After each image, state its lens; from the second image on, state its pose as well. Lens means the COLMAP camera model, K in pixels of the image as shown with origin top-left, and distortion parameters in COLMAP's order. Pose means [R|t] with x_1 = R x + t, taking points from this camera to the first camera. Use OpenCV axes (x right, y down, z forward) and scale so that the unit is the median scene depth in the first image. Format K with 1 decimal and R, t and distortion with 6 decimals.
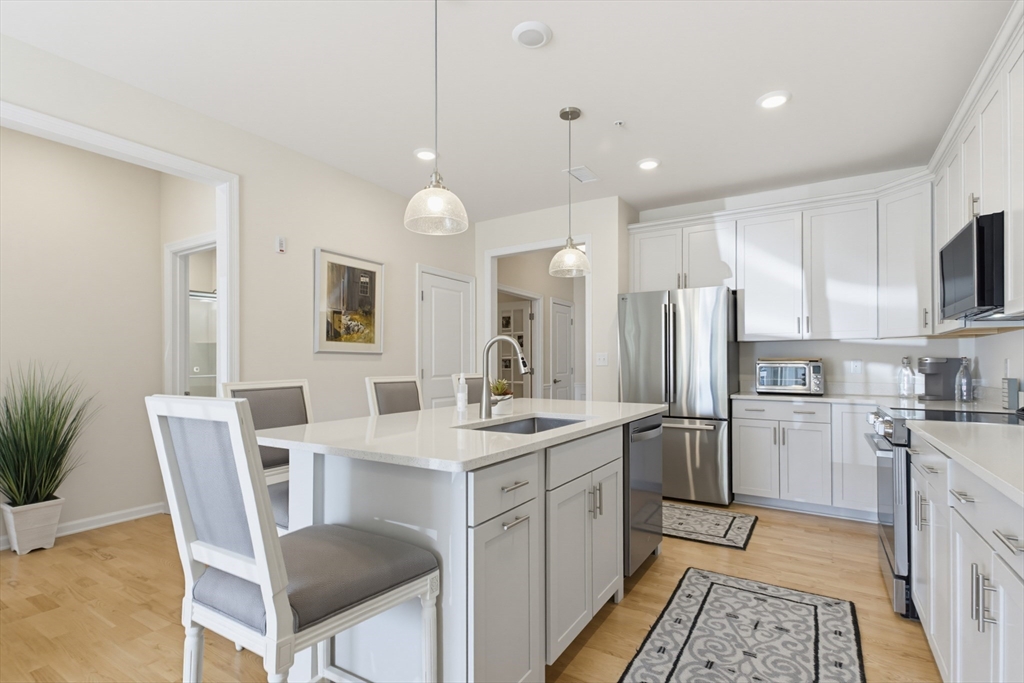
lens RADIAL K [[489.8, 0, 511.4], [0, 489.8, 356.1], [0, 0, 1]] dist [0.002028, -0.000656]
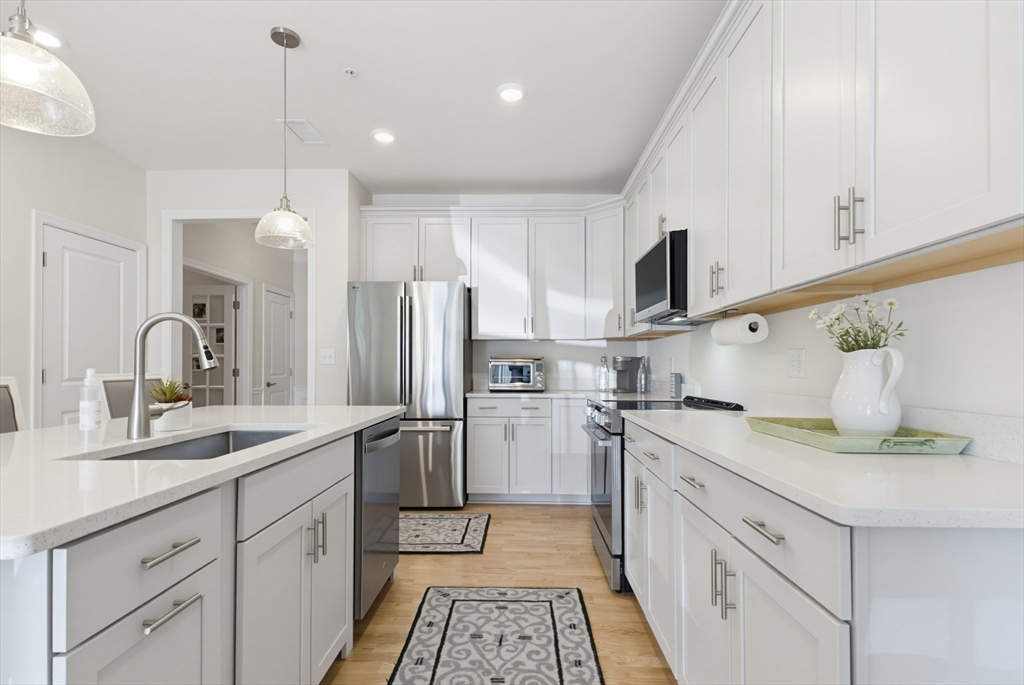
lens RADIAL K [[496.7, 0, 513.5], [0, 496.7, 360.0], [0, 0, 1]] dist [0.015217, -0.000258]
pose [[0.857782, 0.005683, 0.513982, 0.021341], [-0.007025, 0.999975, 0.000668, 0.012460], [-0.513965, -0.004184, 0.857801, 0.114430]]
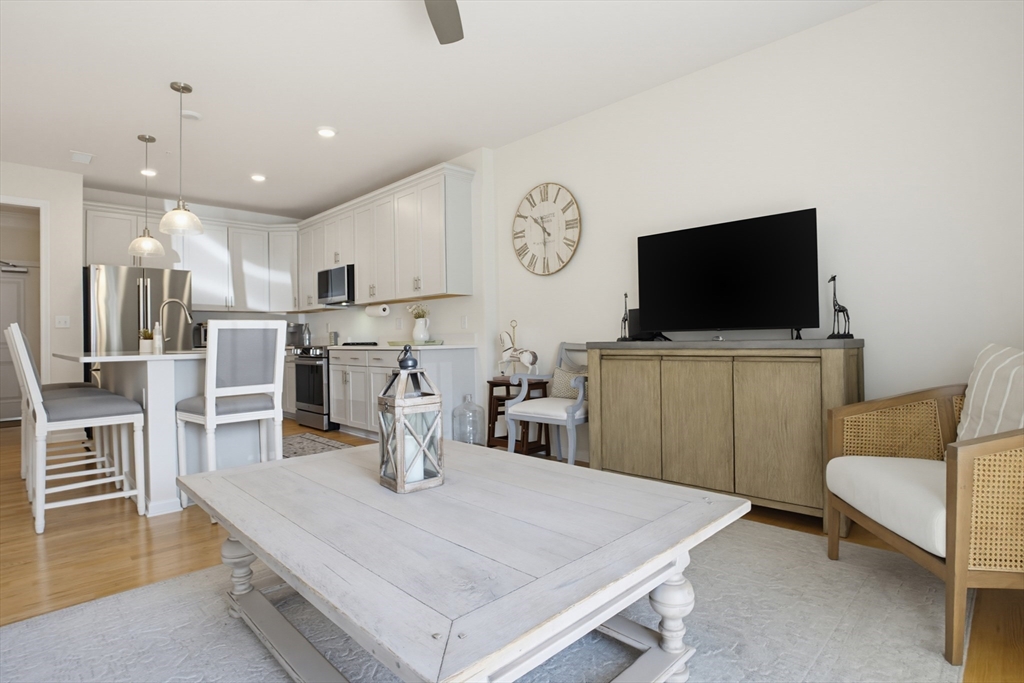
lens RADIAL K [[533.1, 0, 513.9], [0, 533.1, 333.8], [0, 0, 1]] dist [-0.001249, -0.000378]
pose [[0.244304, -0.000620, 0.969698, -0.935034], [0.003683, 0.999993, -0.000288, 0.048949], [-0.969692, 0.003642, 0.244305, -0.312875]]
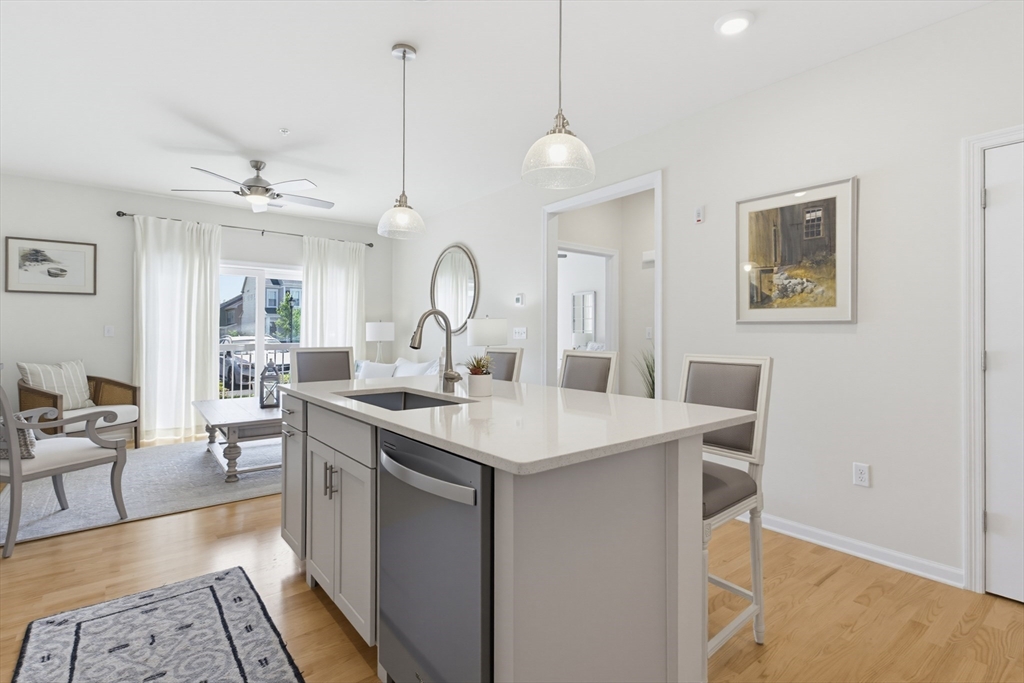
lens RADIAL K [[483.4, 0, 530.5], [0, 483.4, 328.3], [0, 0, 1]] dist [0.003110, 0.001029]
pose [[-0.314340, -0.005391, -0.949295, 0.558053], [0.013860, 0.999851, -0.010268, 0.005407], [0.949209, -0.016385, -0.314219, 0.981013]]
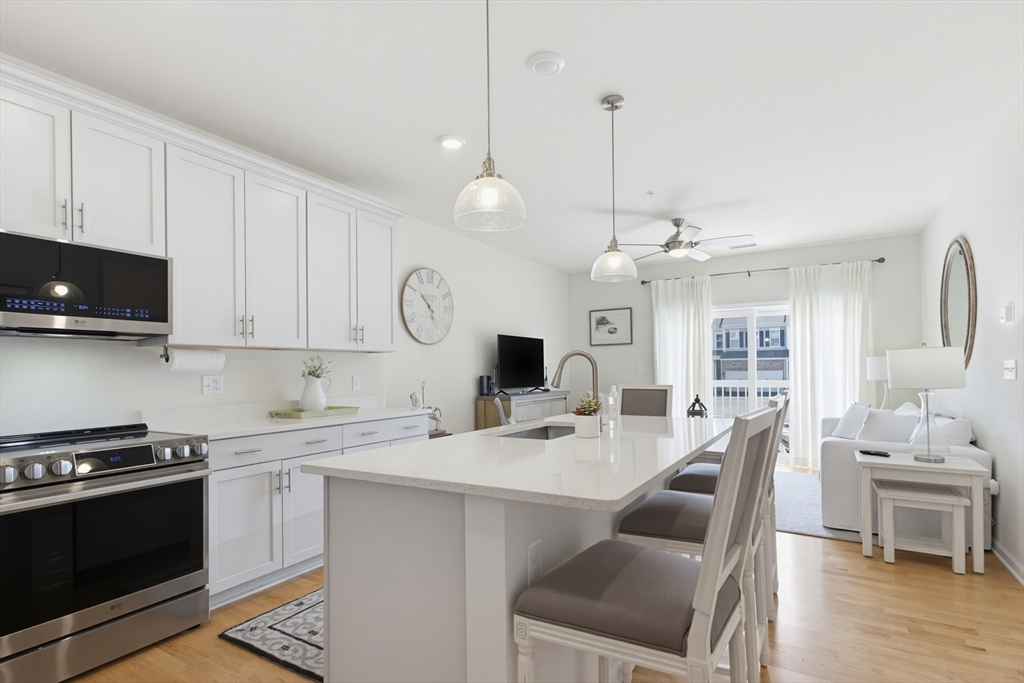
lens RADIAL K [[491.0, 0, 516.1], [0, 491.0, 370.0], [0, 0, 1]] dist [0.002510, 0.000425]
pose [[-0.999844, 0.010633, -0.014117, 0.087828], [0.010864, 0.999807, -0.016380, 0.008841], [0.013940, -0.016531, -0.999766, 1.340105]]
